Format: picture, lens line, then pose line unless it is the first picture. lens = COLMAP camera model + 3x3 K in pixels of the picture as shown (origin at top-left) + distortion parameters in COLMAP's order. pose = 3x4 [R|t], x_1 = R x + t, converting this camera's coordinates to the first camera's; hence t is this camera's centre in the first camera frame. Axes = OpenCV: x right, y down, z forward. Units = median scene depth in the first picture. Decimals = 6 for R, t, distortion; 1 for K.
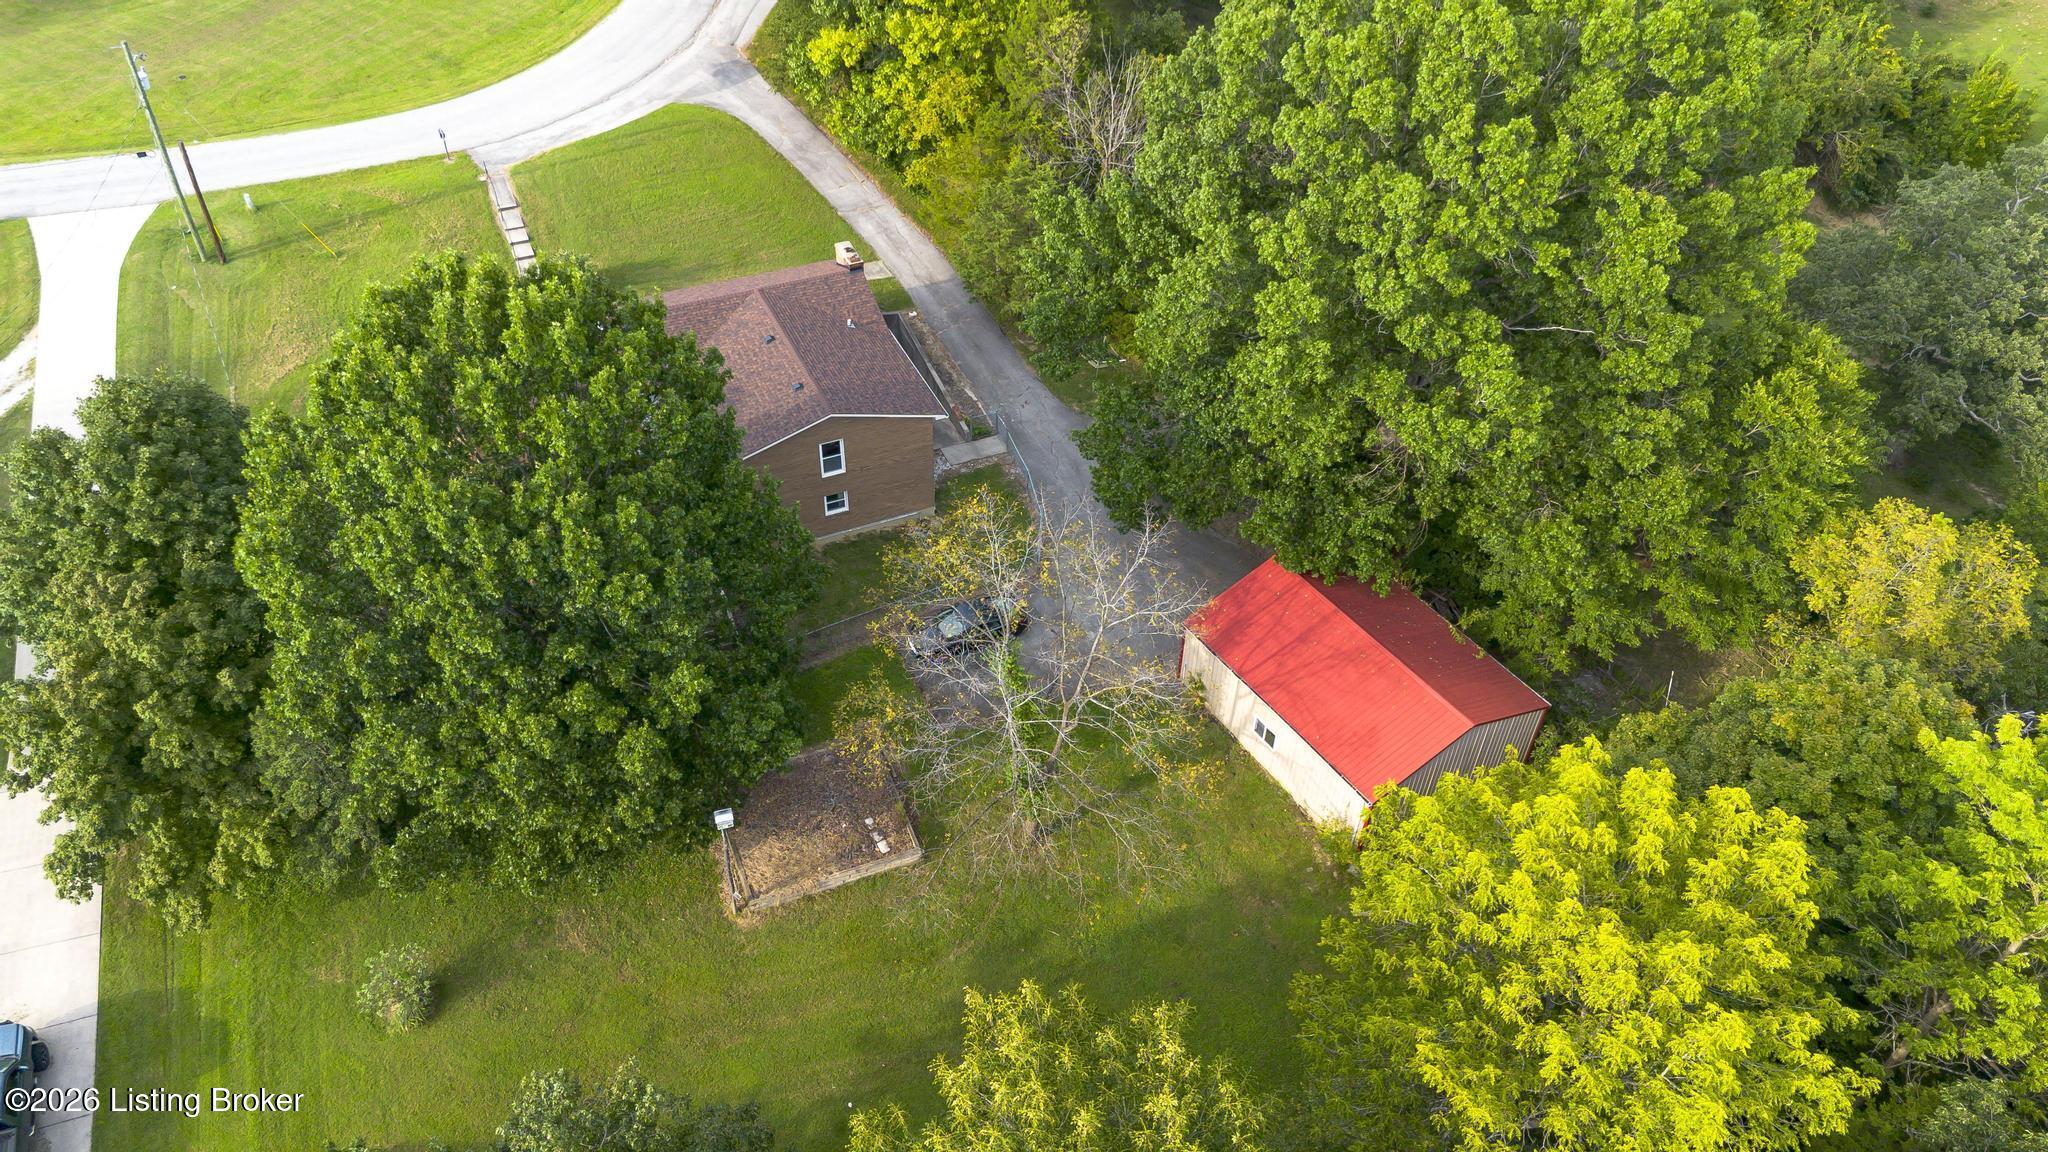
lens RADIAL K [[1466.0, 0, 1024.0], [0, 1466.0, 576.0], [0, 0, 1]] dist [0.040847, -0.039767]
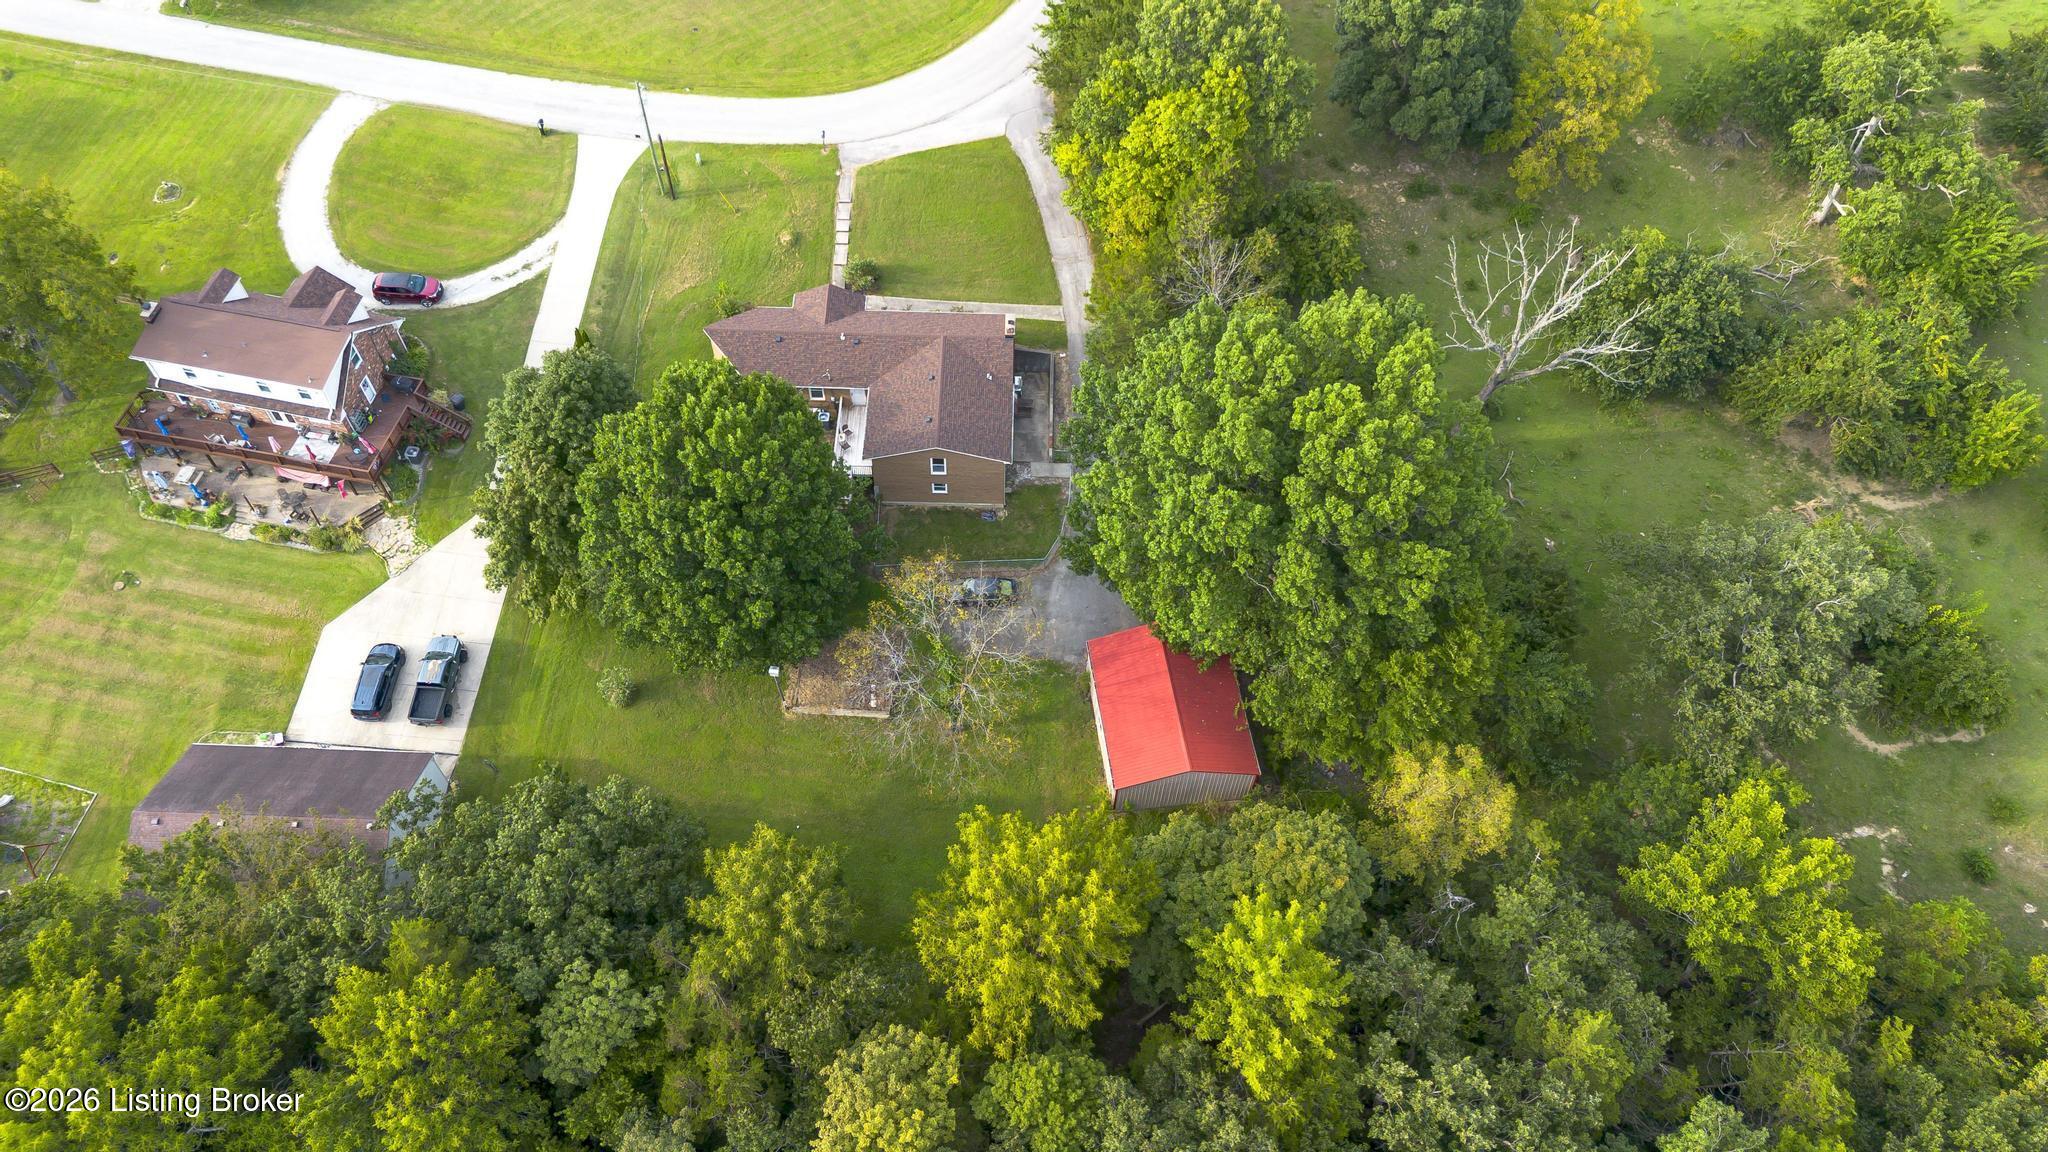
lens RADIAL K [[1466.0, 0, 1024.0], [0, 1466.0, 576.0], [0, 0, 1]] dist [0.040847, -0.039767]
pose [[0.903321, 0.348865, -0.249609, 0.515905], [-0.285801, 0.923387, 0.256271, -0.524833], [0.319890, -0.160157, 0.933820, -0.652830]]
